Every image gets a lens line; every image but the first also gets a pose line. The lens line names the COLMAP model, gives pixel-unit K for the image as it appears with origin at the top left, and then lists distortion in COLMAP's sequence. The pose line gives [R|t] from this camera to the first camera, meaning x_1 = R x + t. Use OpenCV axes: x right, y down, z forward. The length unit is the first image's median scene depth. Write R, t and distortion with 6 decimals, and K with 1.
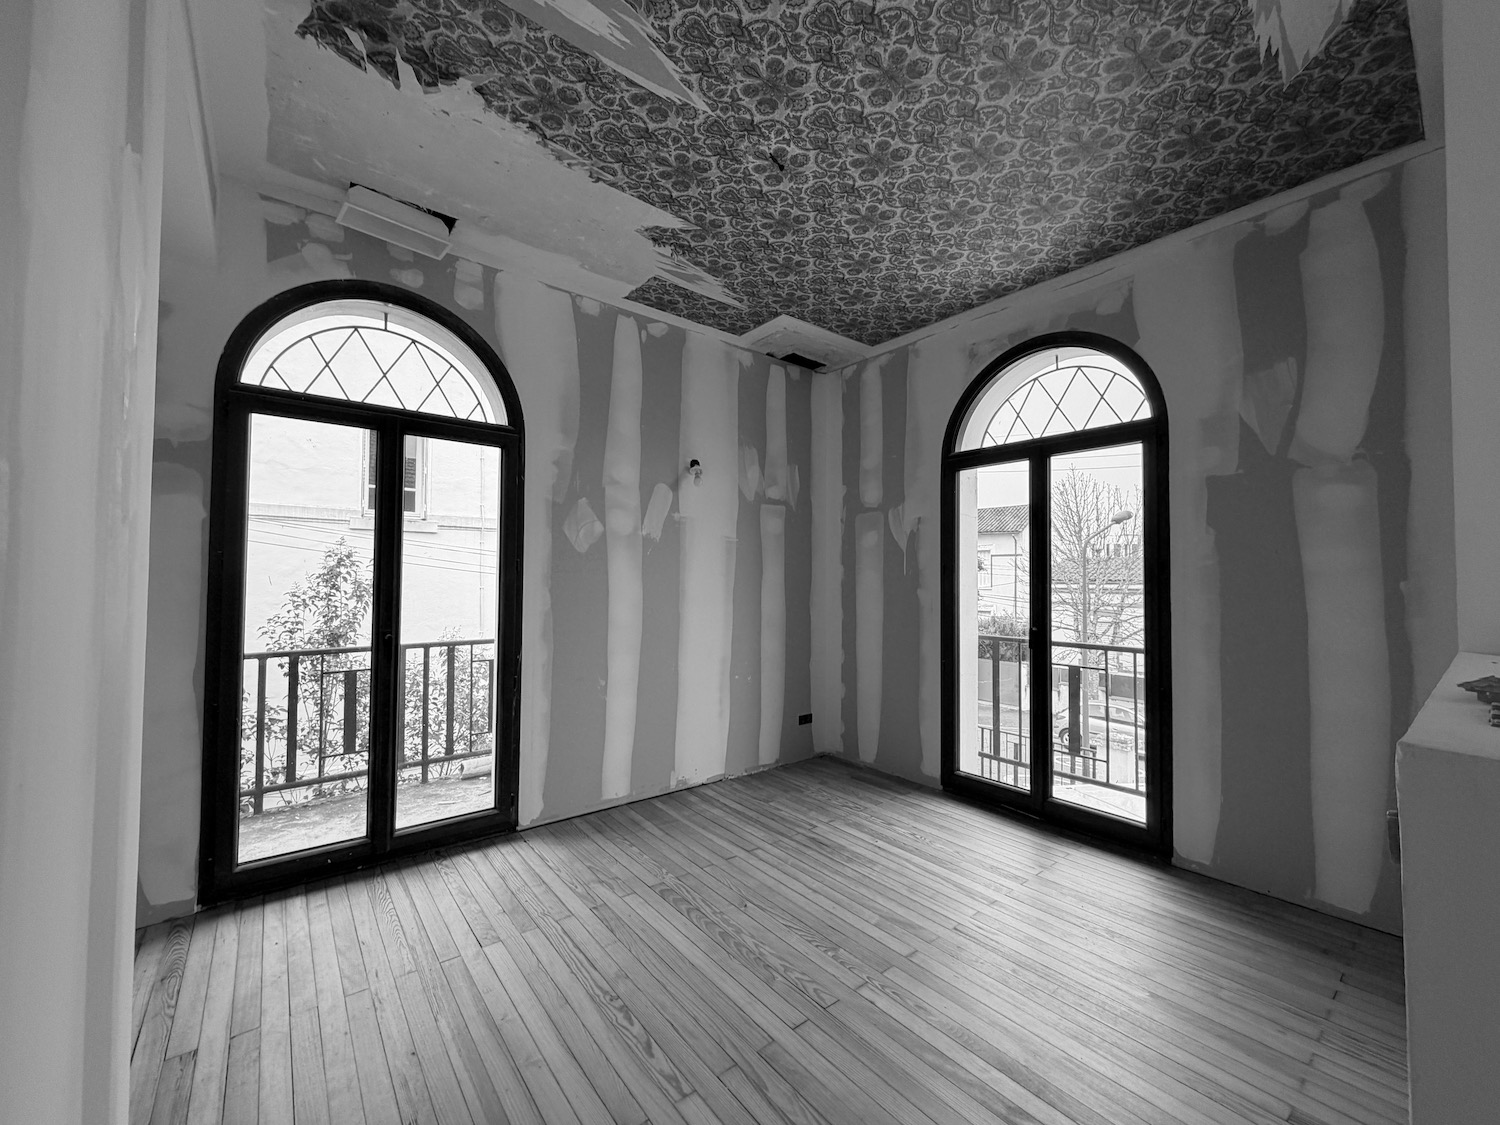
lens RADIAL K [[595.5, 0, 750.0], [0, 595.5, 562.5], [0, 0, 1]] dist [0.000425, -0.000027]
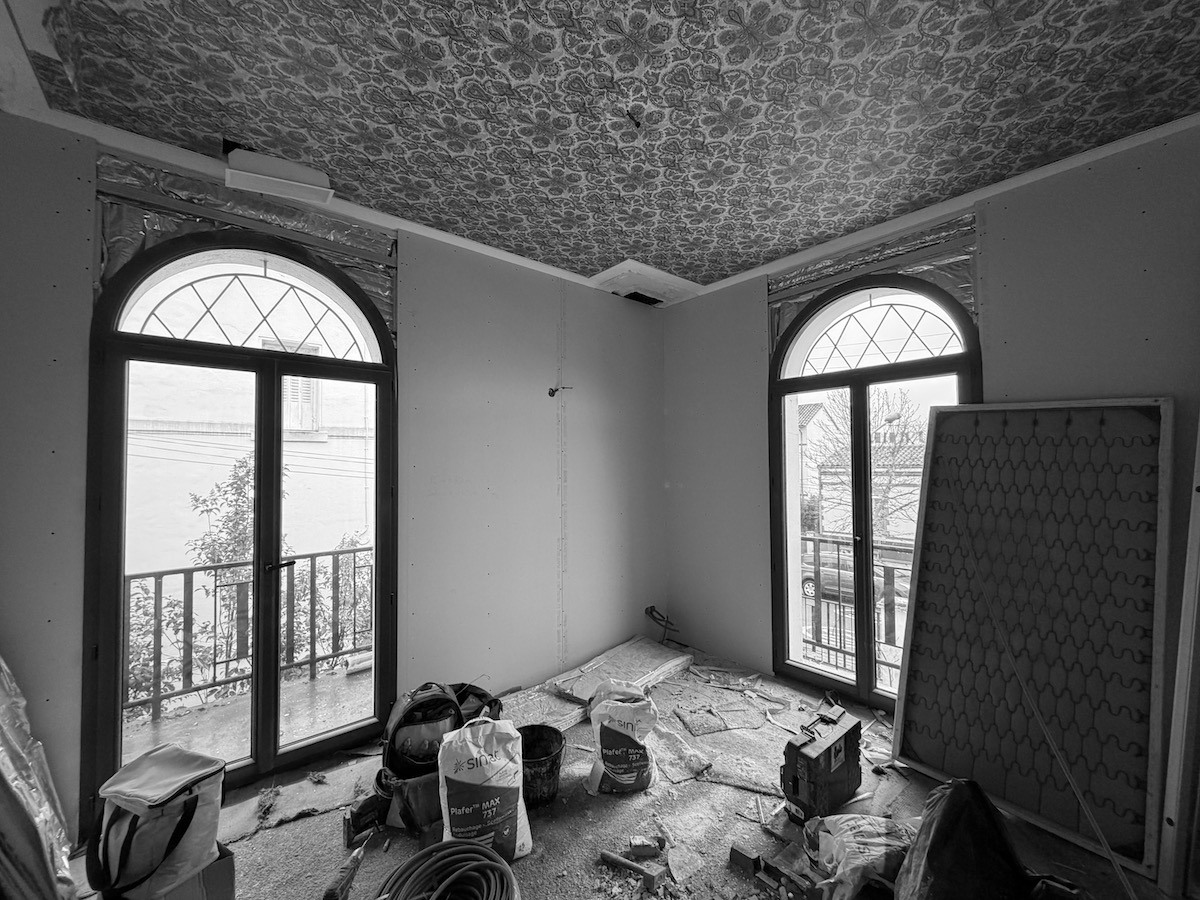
lens RADIAL K [[476.4, 0, 600.0], [0, 476.4, 450.0], [0, 0, 1]] dist [0.000425, -0.000027]
pose [[0.999536, -0.014621, 0.026716, -0.039867], [0.014637, 0.999893, -0.000389, -0.079334], [-0.026708, 0.000780, 0.999643, 0.143653]]
